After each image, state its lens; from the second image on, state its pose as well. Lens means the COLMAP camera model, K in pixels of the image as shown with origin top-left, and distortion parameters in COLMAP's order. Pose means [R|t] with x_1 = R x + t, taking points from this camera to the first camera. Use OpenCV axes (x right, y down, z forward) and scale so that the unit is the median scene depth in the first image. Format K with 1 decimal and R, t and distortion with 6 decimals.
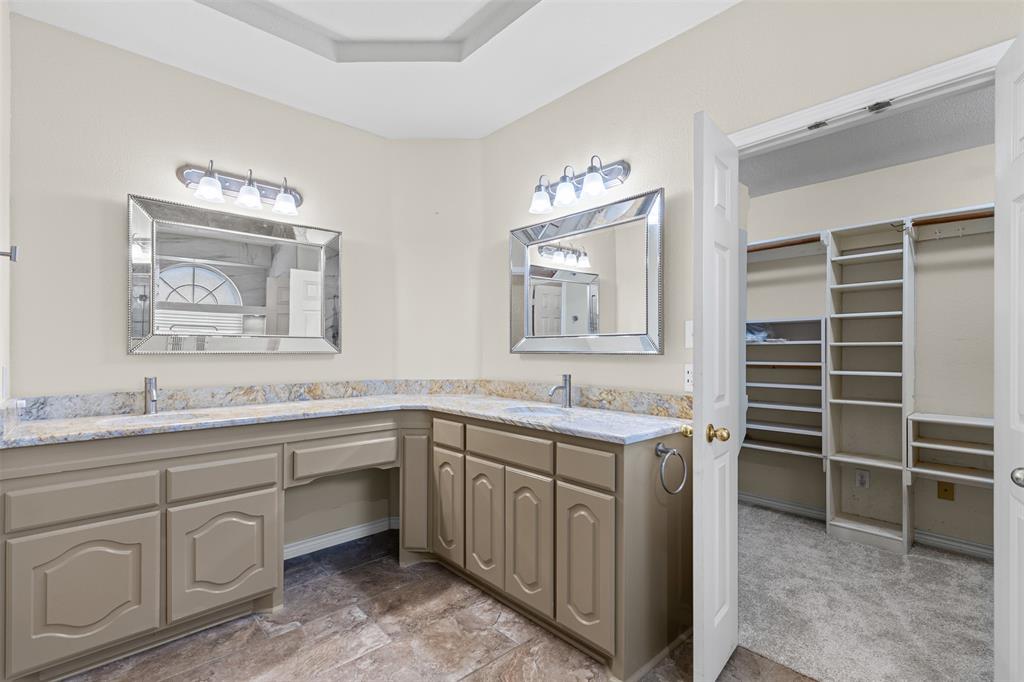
lens RADIAL K [[464.6, 0, 509.7], [0, 464.6, 350.4], [0, 0, 1]] dist [0.005336, 0.000113]
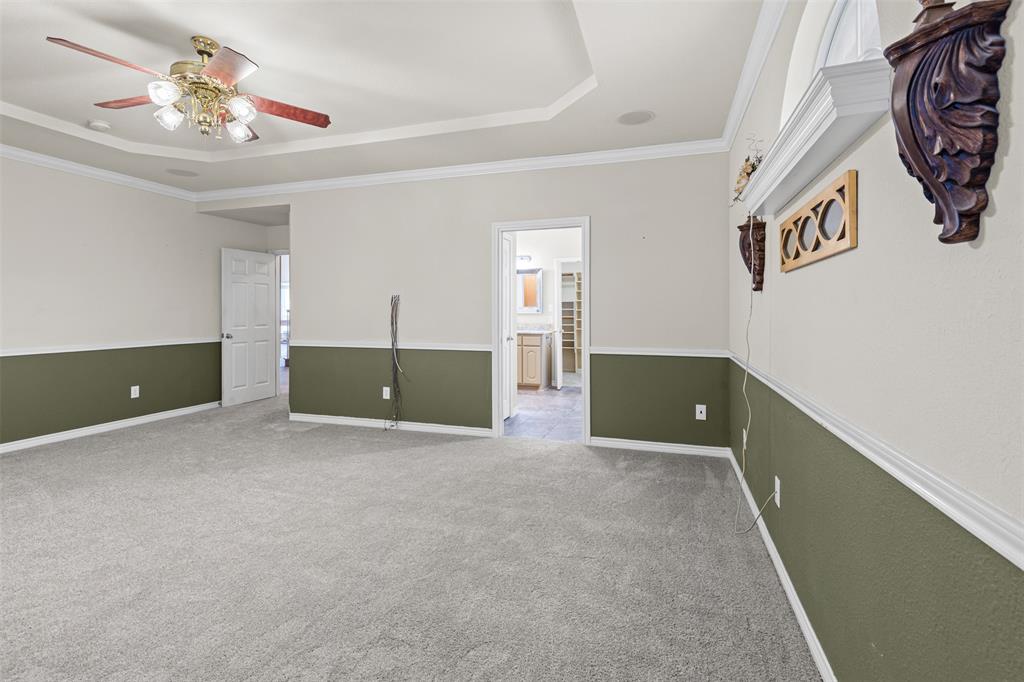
lens RADIAL K [[464.6, 0, 530.4], [0, 464.6, 308.0], [0, 0, 1]] dist [0.005336, 0.000113]
pose [[0.855545, -0.001841, 0.517725, -1.096155], [0.005928, 0.999963, -0.006241, -0.008968], [-0.517694, 0.008409, 0.855524, -1.383387]]
